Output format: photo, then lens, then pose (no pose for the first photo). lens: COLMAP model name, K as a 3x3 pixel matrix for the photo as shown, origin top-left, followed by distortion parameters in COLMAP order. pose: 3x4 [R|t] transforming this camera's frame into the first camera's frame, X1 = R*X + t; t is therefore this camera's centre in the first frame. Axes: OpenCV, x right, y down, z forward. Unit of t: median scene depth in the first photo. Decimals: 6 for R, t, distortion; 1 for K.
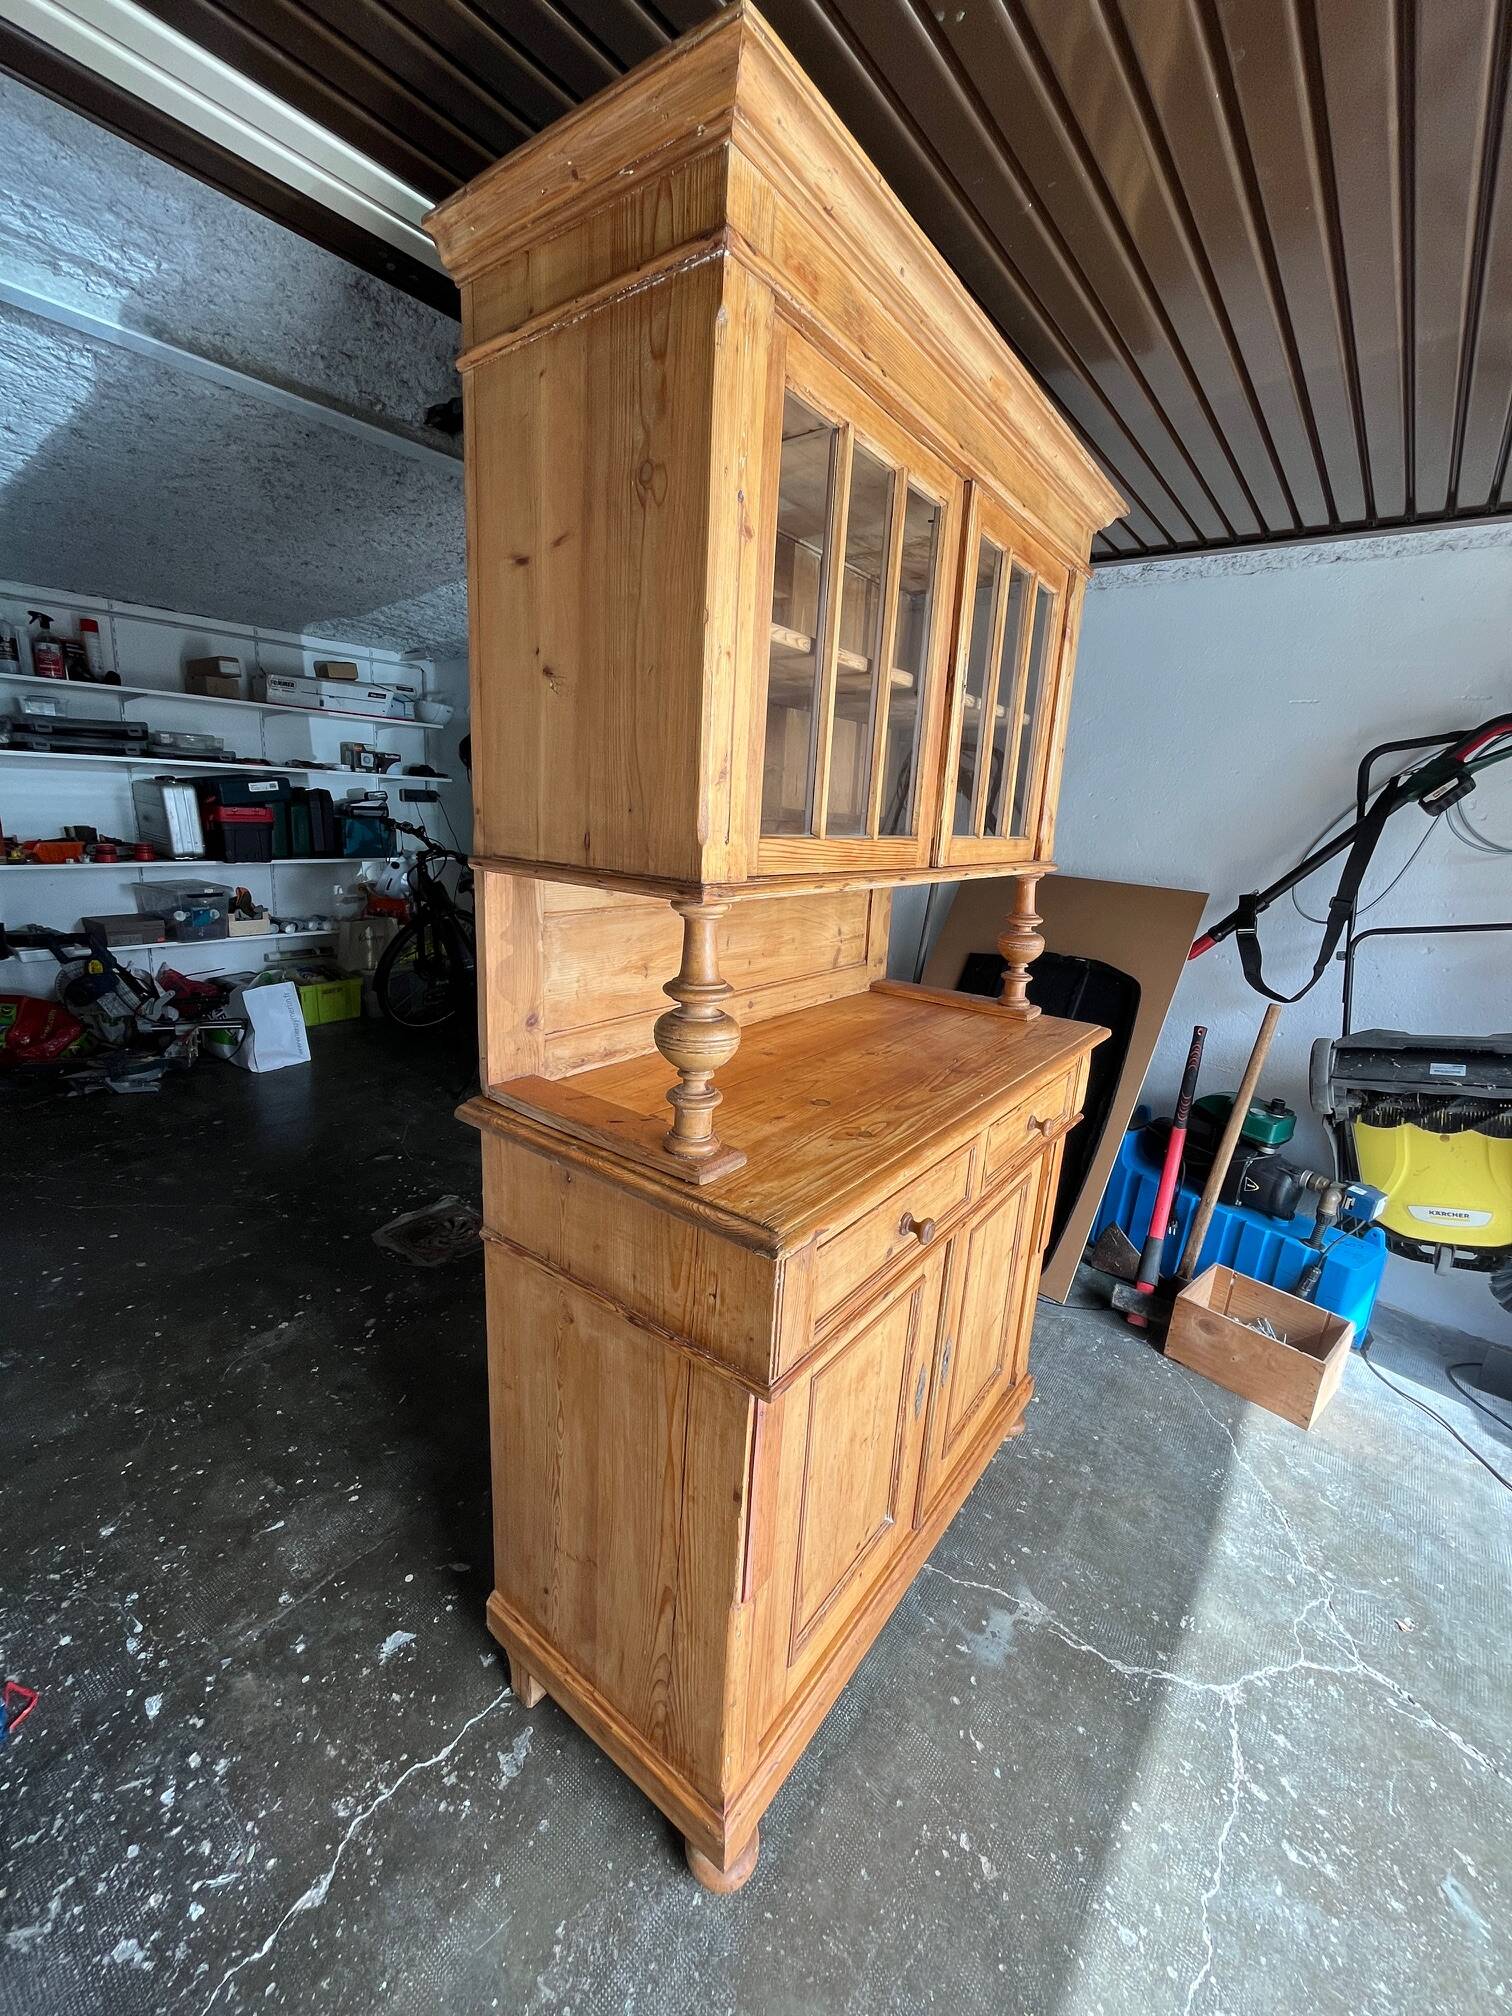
lens RADIAL K [[810.5, 0, 747.8], [0, 810.5, 1000.3], [0, 0, 1]] dist [-0.003516, 0.000417]
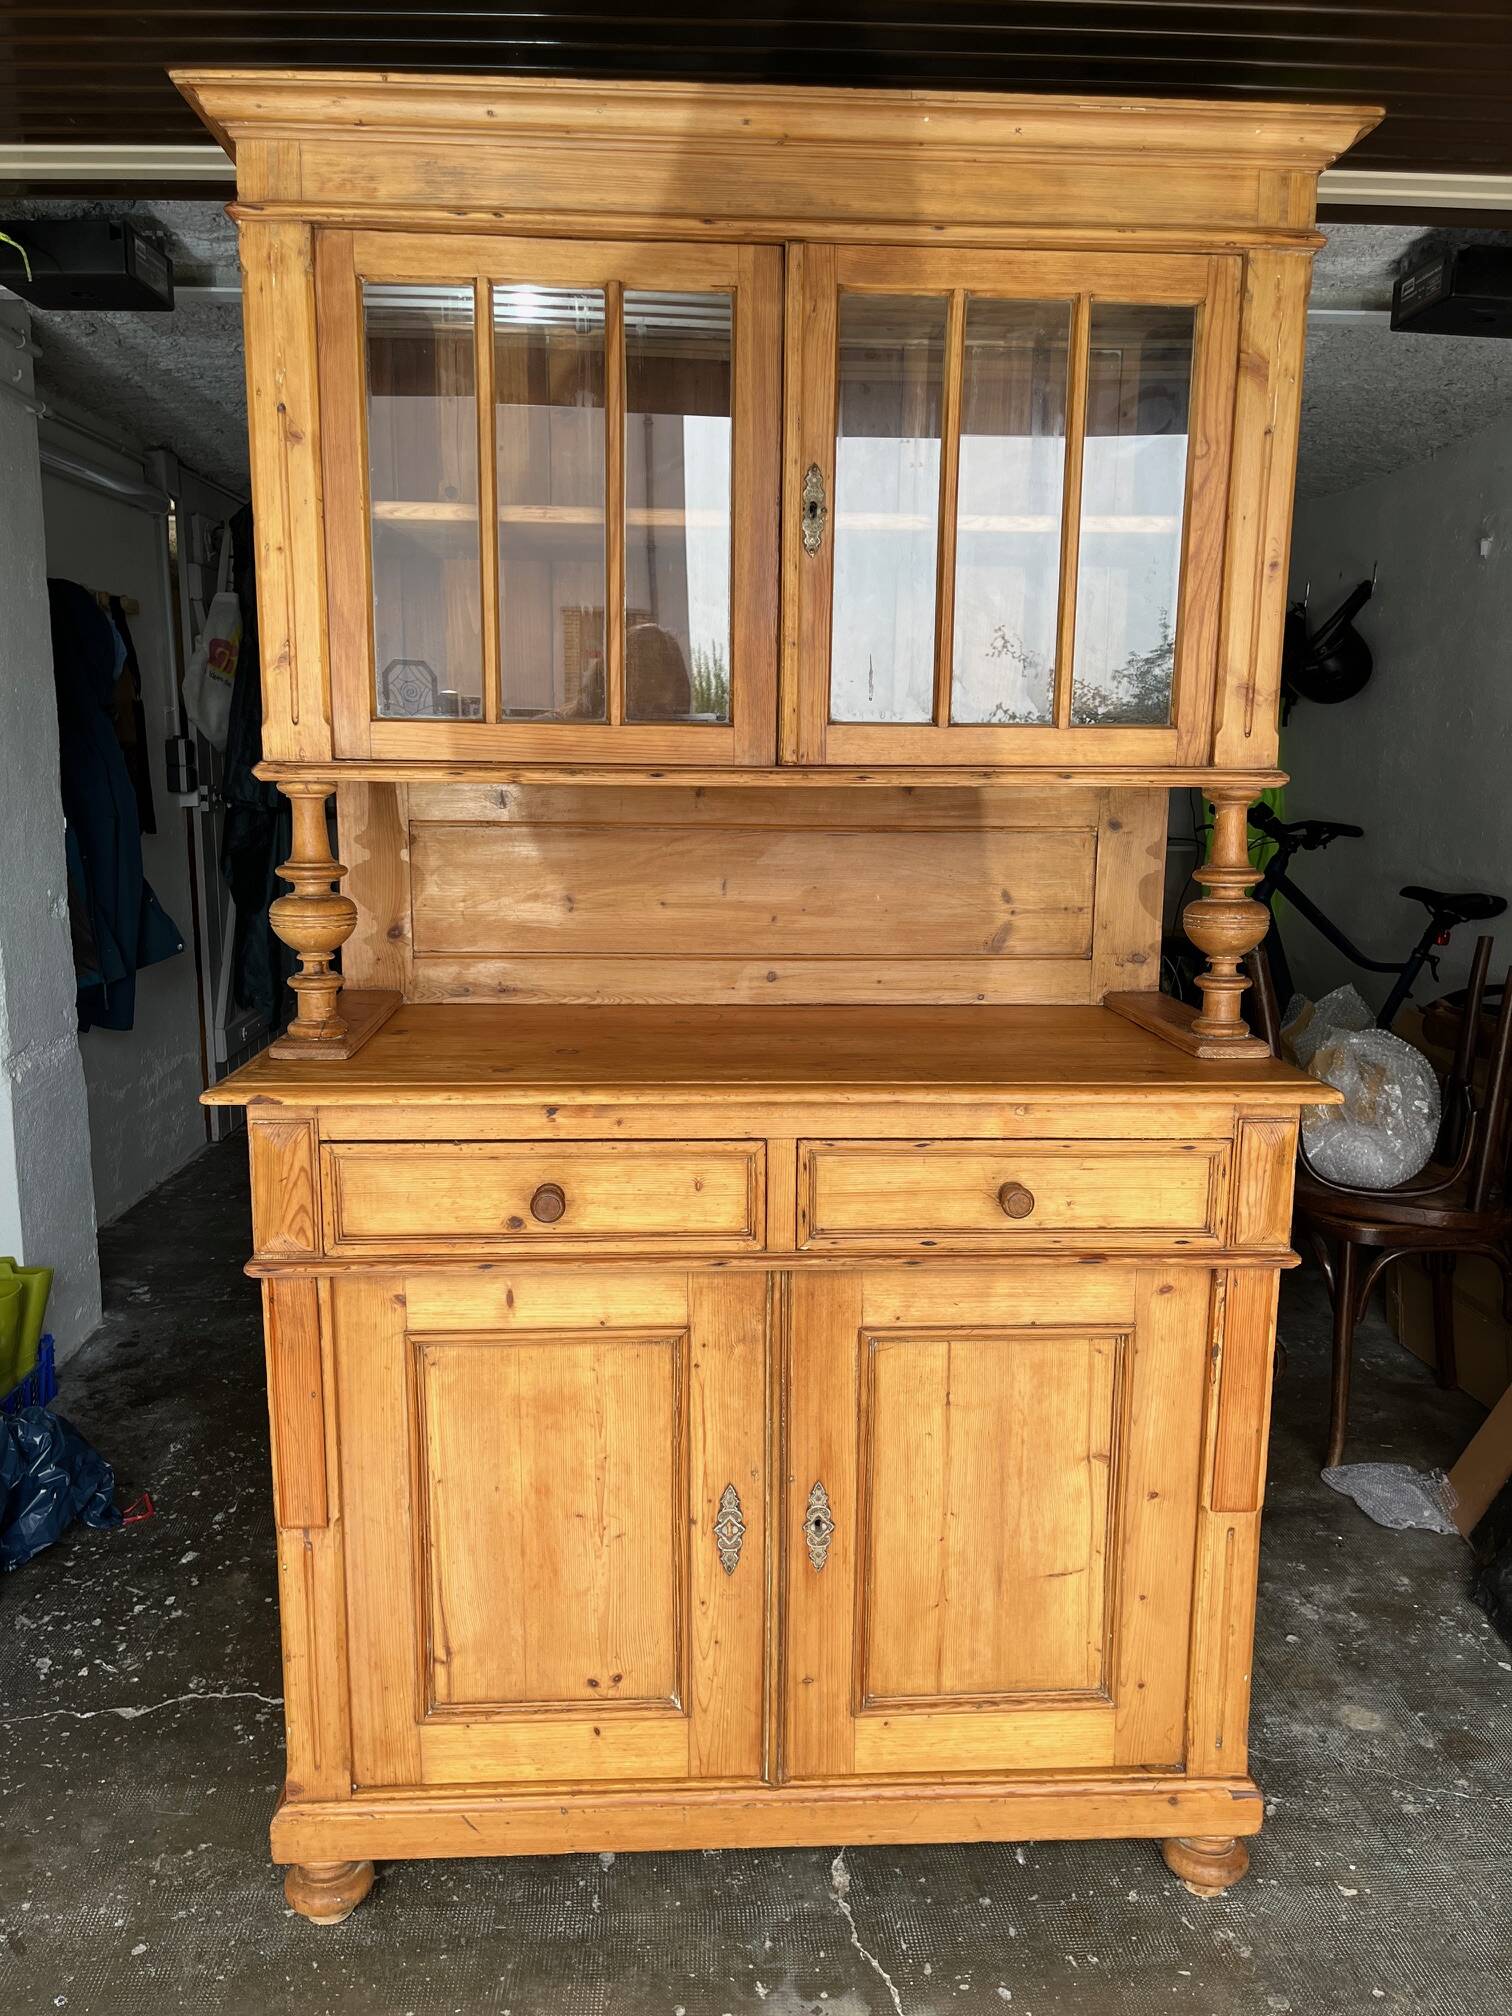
lens RADIAL K [[1504.8, 0, 752.4], [0, 1504.8, 1015.0], [0, 0, 1]] dist [0.063099, -0.079602]
pose [[0.652256, 0.083074, -0.753433, 1.213082], [-0.150889, 0.988314, -0.021654, 0.085811], [0.742829, 0.127809, 0.657169, 0.129337]]
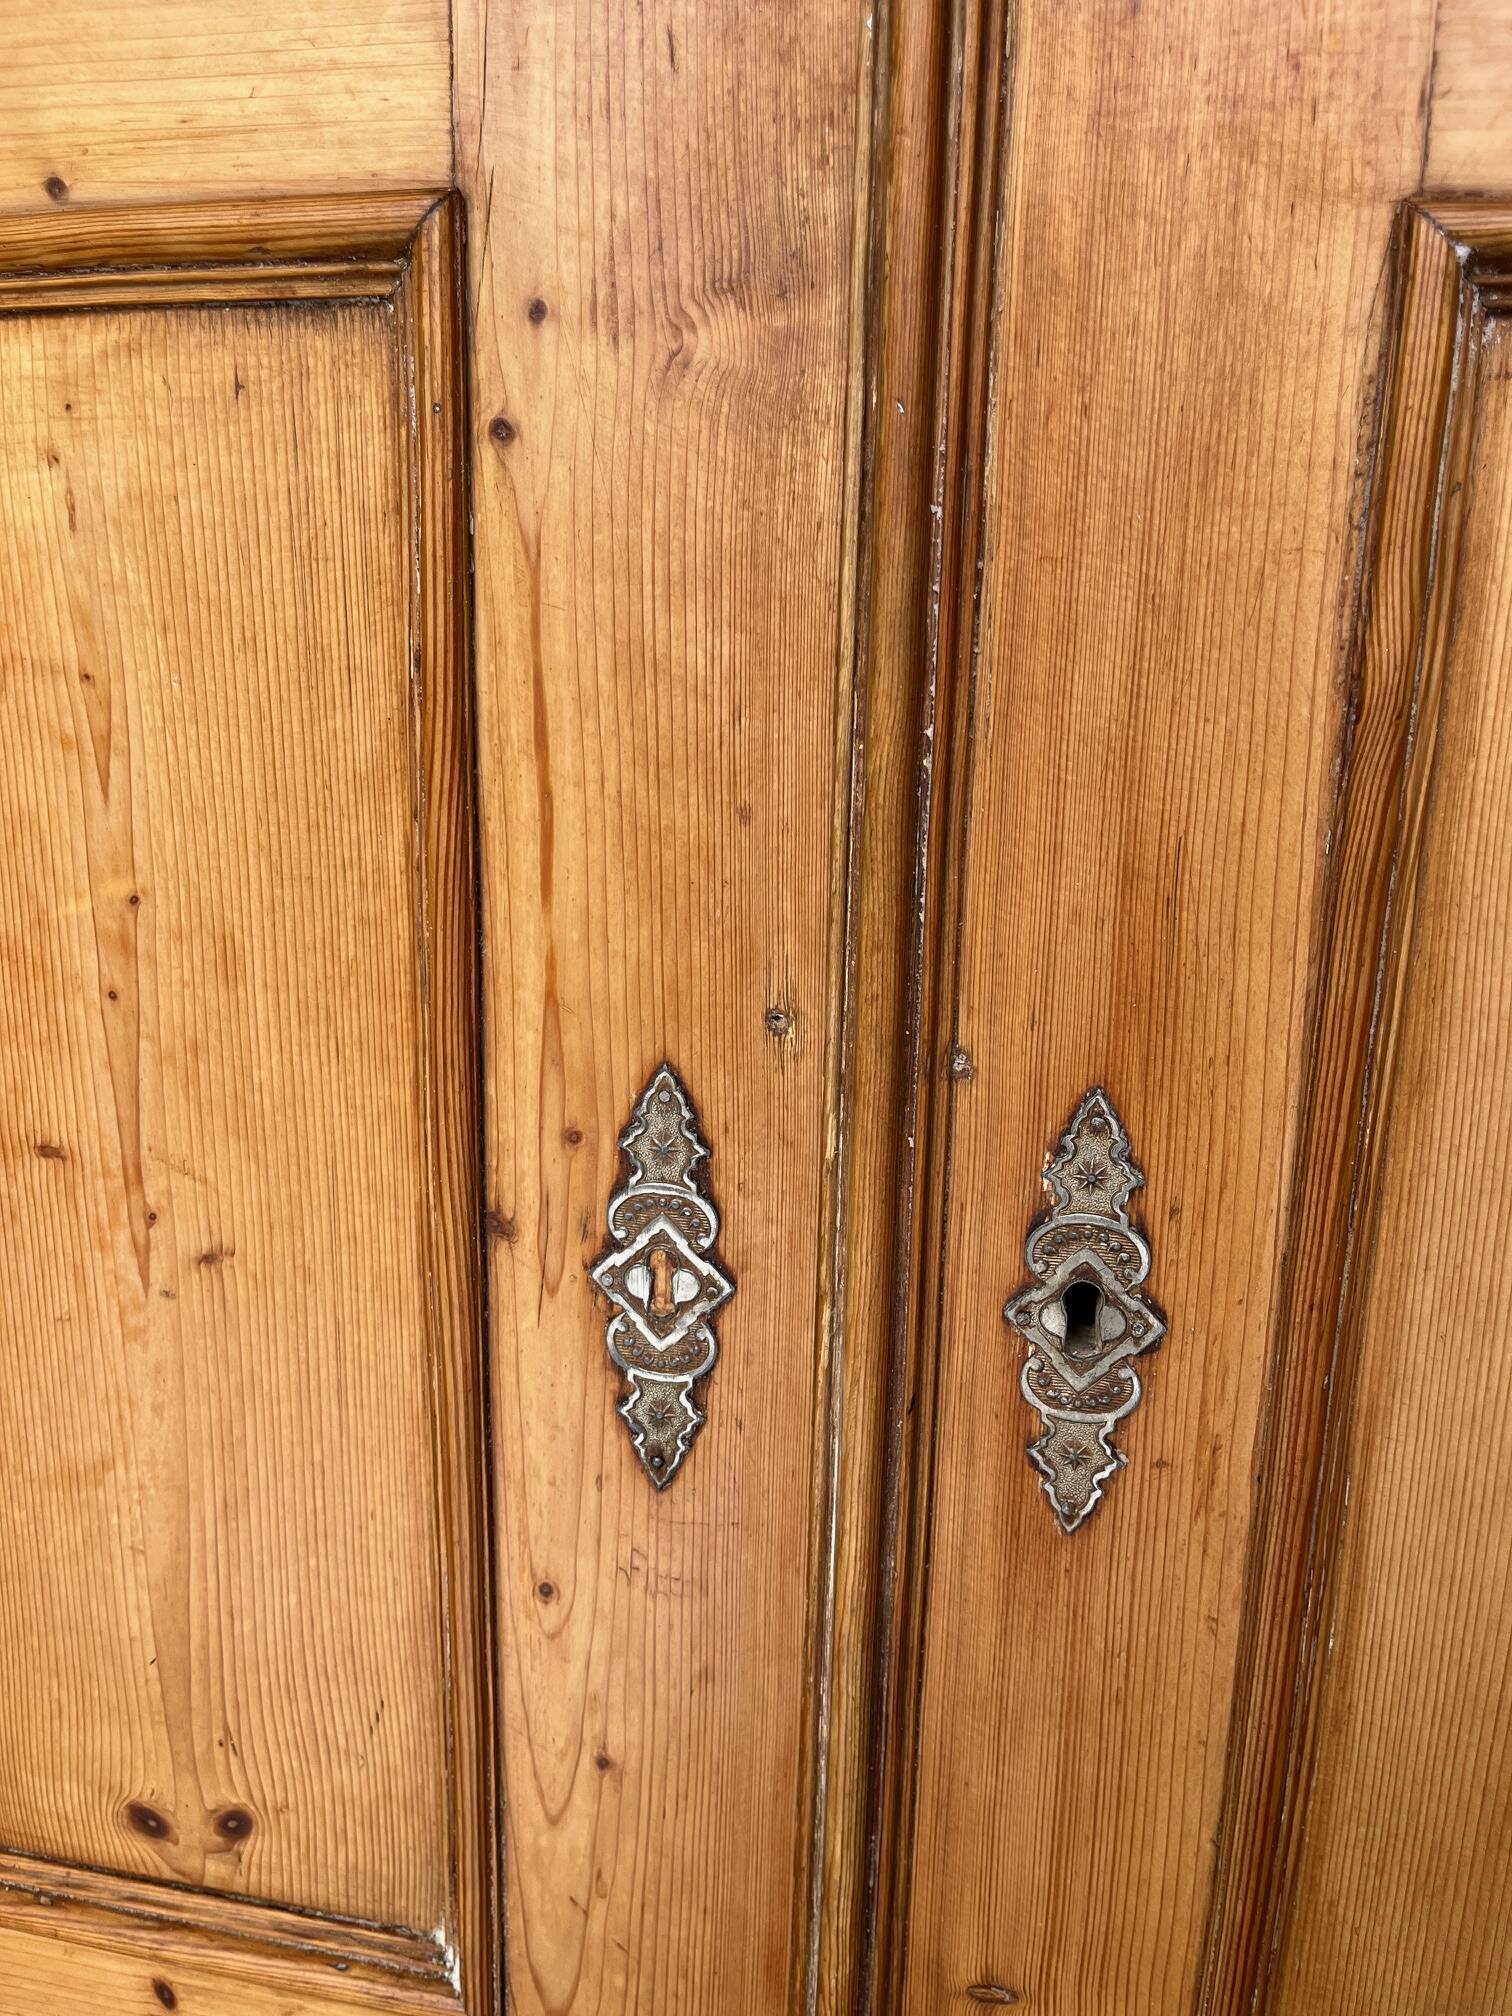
lens RADIAL K [[1504.8, 0, 758.0], [0, 1504.8, 1021.5], [0, 0, 1]] dist [0.063099, -0.079602]
pose [[0.449794, 0.166797, -0.877419, 0.478487], [-0.210282, 0.974567, 0.077468, 0.436226], [0.868025, 0.149661, 0.473429, 0.928045]]
